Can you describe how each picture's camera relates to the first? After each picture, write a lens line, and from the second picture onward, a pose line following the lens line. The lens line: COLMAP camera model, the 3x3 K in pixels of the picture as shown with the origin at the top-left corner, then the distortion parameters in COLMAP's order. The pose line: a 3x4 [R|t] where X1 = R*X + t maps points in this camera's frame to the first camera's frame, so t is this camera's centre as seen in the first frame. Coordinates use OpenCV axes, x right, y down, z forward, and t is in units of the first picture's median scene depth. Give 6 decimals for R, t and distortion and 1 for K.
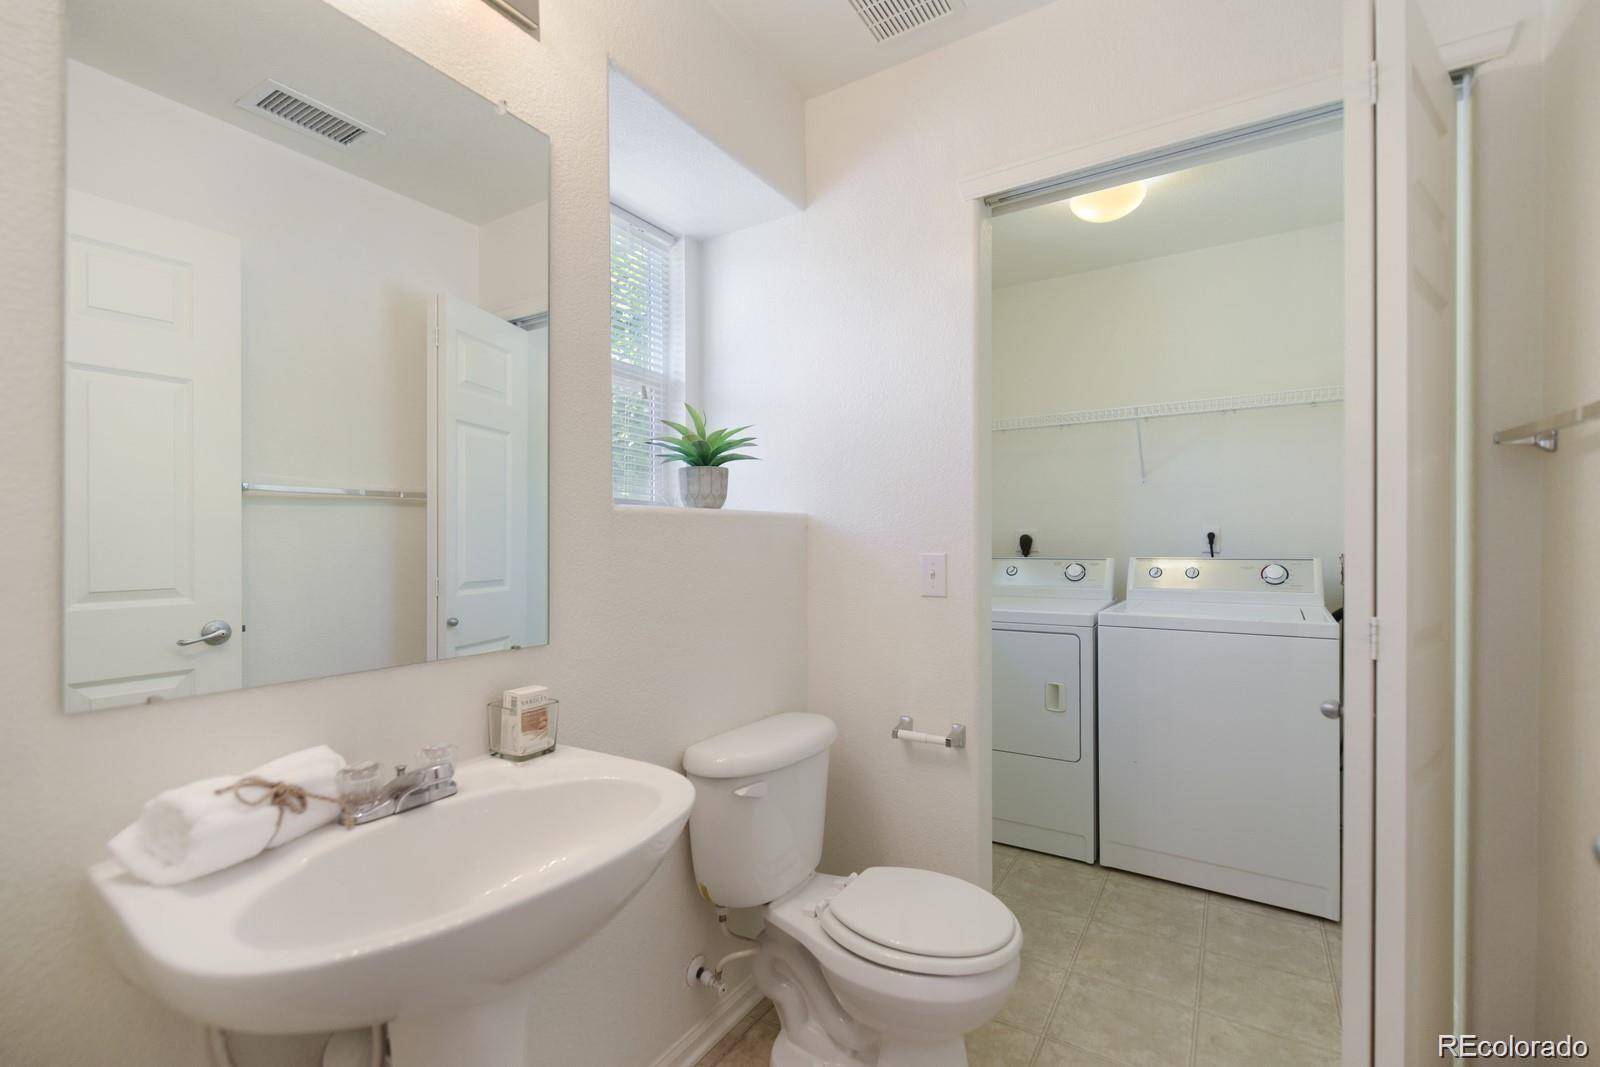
lens RADIAL K [[686.4, 0, 800.0], [0, 686.4, 537.7], [0, 0, 1]] dist [0.000505, -0.002365]
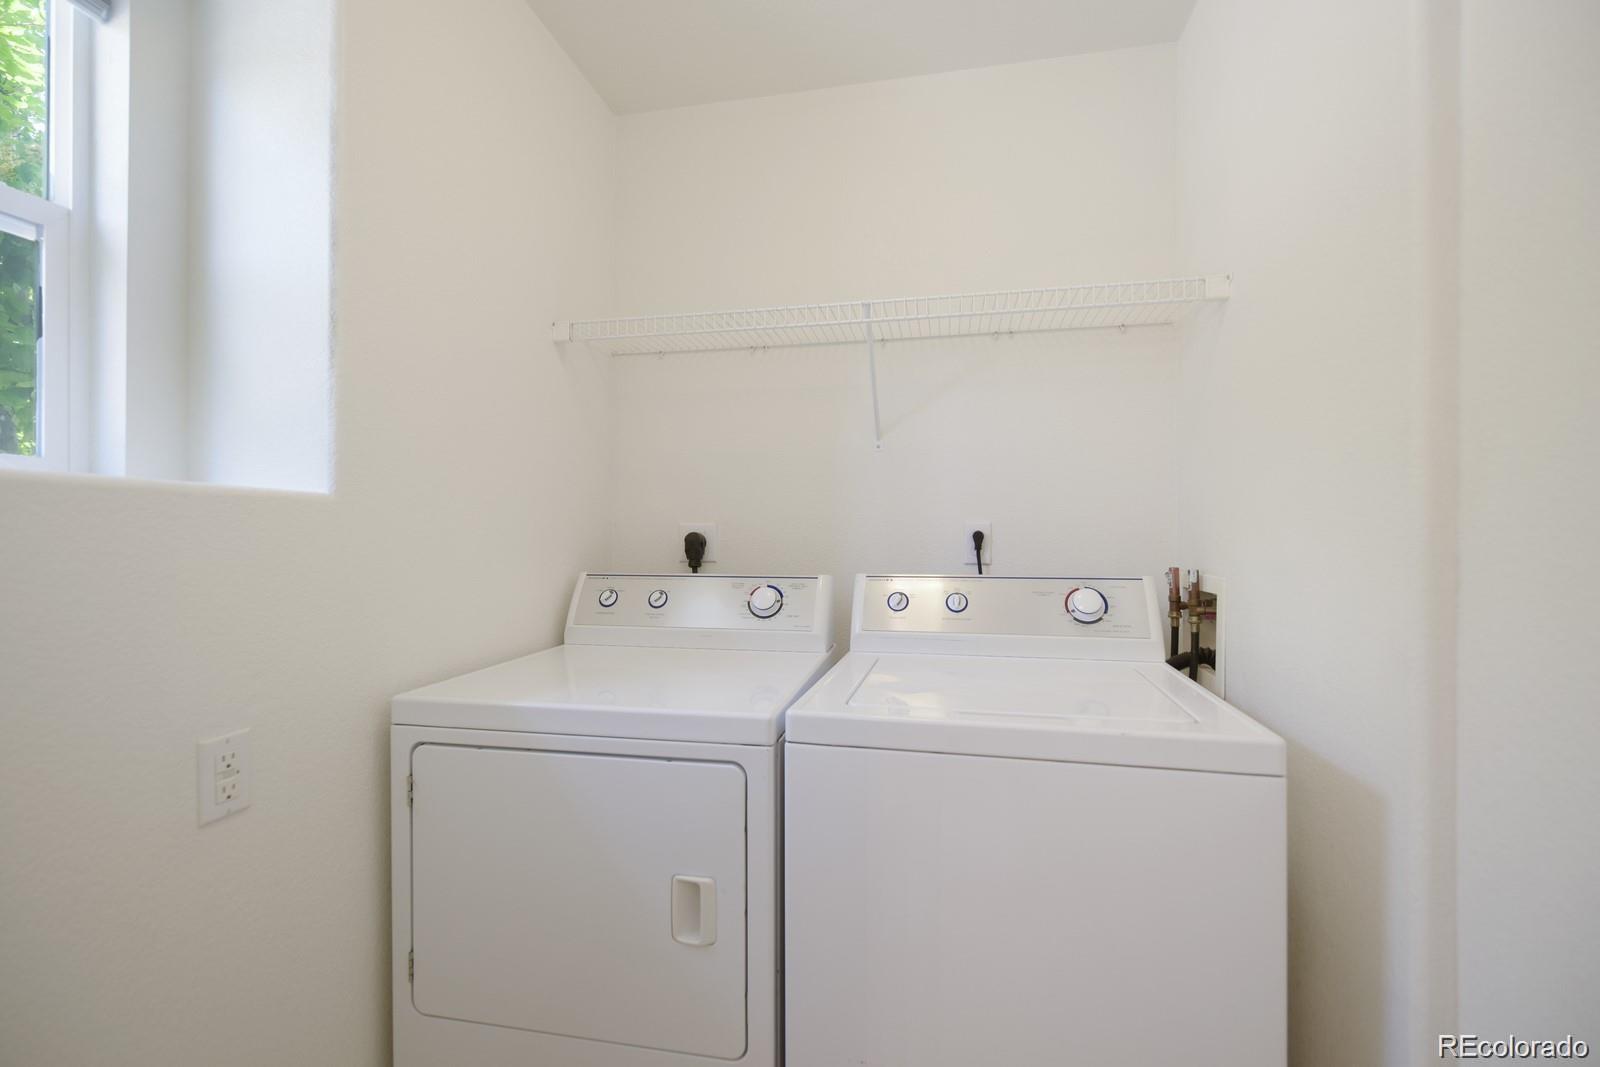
lens RADIAL K [[798.2, 0, 798.1], [0, 798.2, 538.4], [0, 0, 1]] dist [-0.005547, -0.000143]
pose [[0.932717, 0.006861, 0.360544, 0.200683], [-0.007008, 0.999975, -0.000899, 0.000324], [-0.360542, -0.001688, 0.932742, 0.408165]]
